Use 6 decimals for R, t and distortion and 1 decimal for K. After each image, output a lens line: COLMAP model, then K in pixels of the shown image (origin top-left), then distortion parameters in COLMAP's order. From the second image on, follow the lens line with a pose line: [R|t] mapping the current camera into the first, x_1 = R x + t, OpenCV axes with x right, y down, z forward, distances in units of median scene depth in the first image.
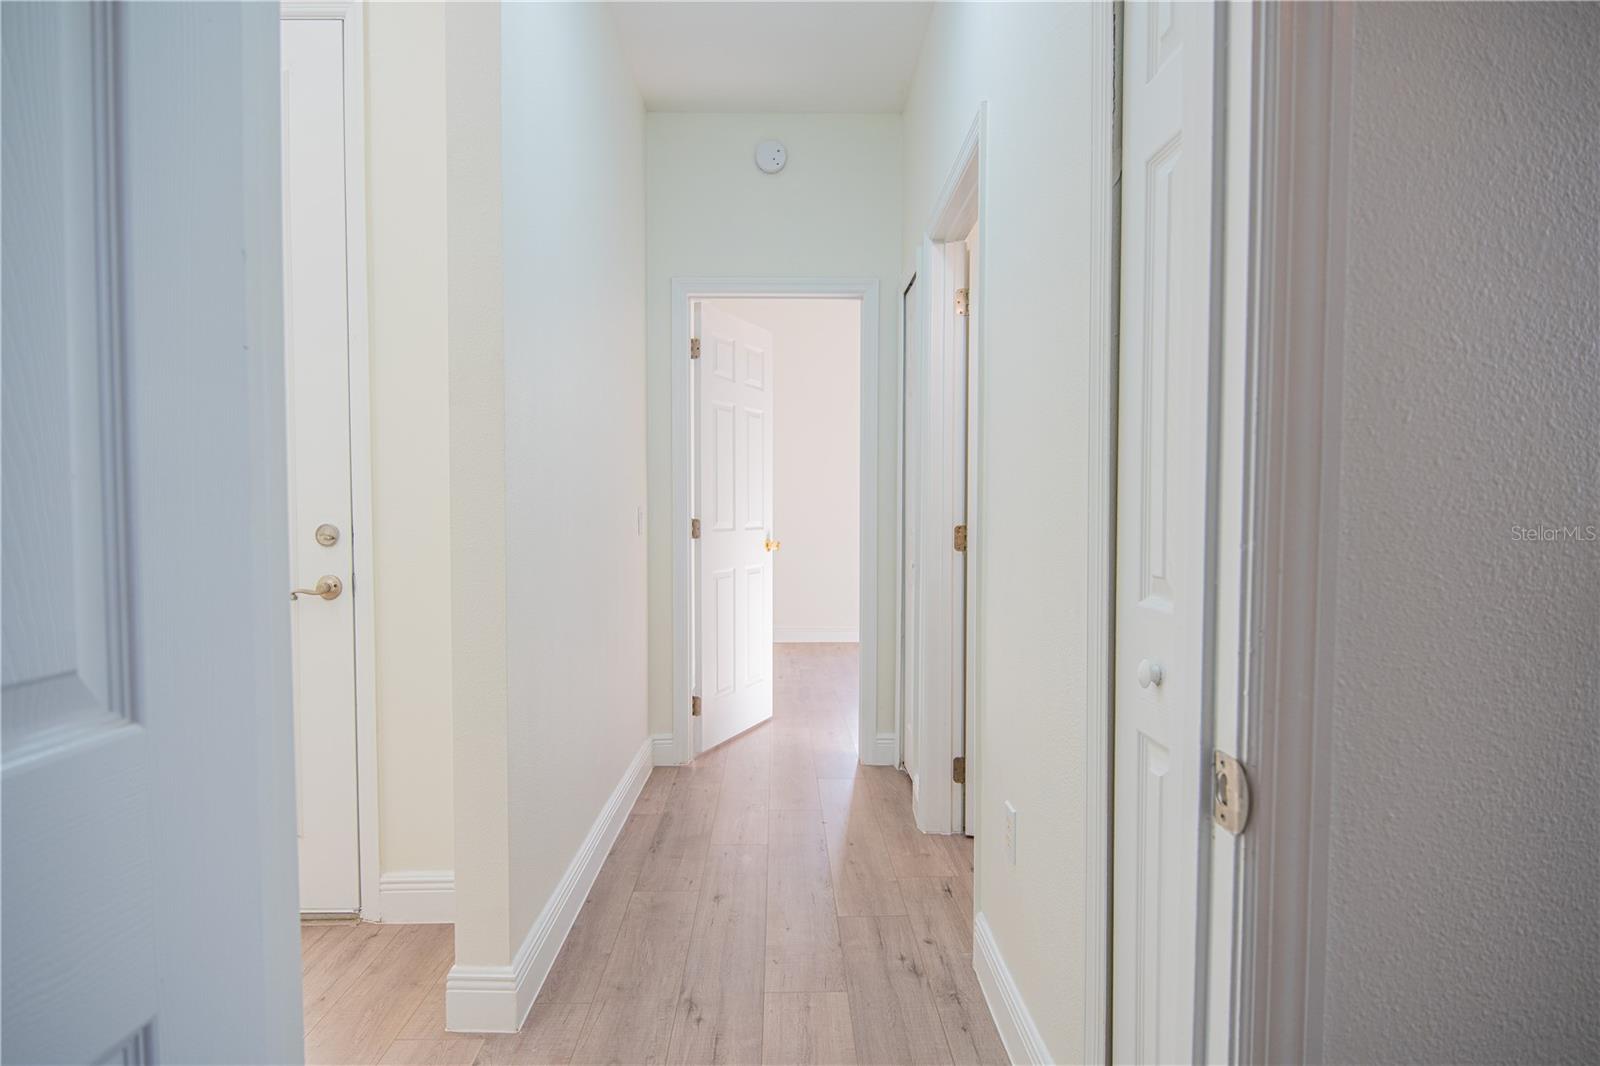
lens RADIAL K [[918.4, 0, 800.3], [0, 918.4, 540.8], [0, 0, 1]] dist [0.000616, -0.000776]
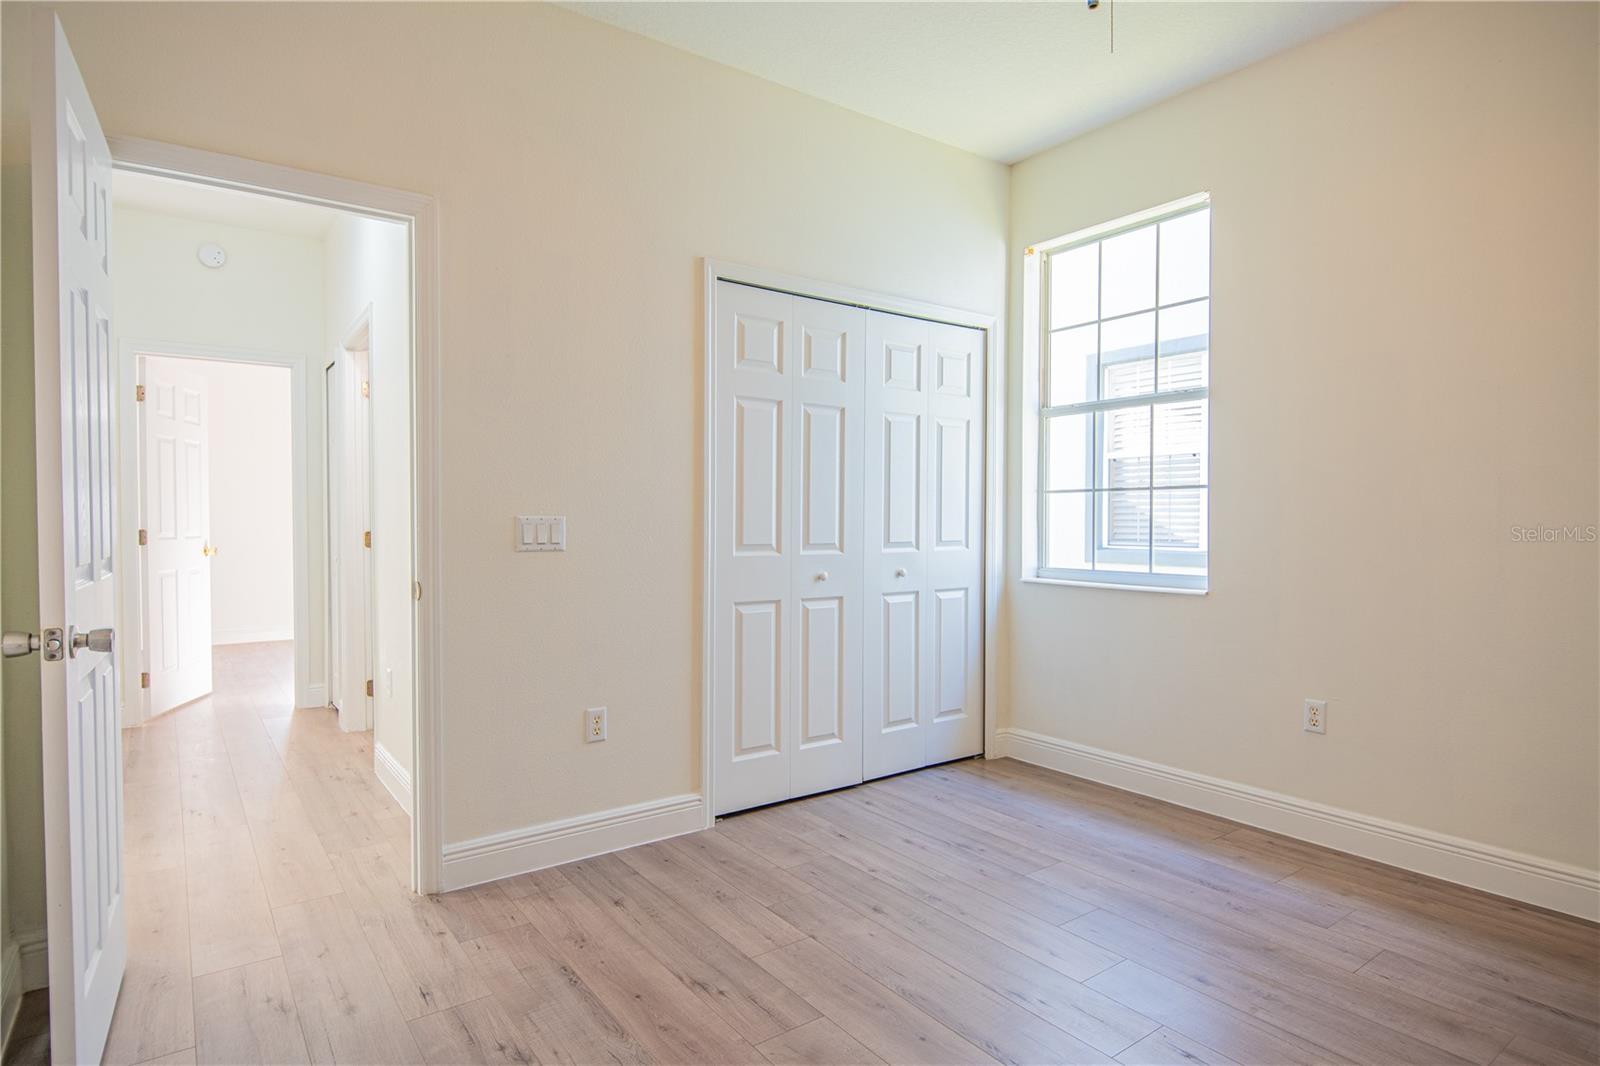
lens RADIAL K [[918.4, 0, 800.3], [0, 918.4, 540.8], [0, 0, 1]] dist [0.000616, -0.000776]
pose [[0.834919, -0.014086, 0.550193, -0.057201], [0.021753, 0.999736, -0.007416, 0.020934], [-0.549943, 0.018160, 0.835005, -0.556368]]
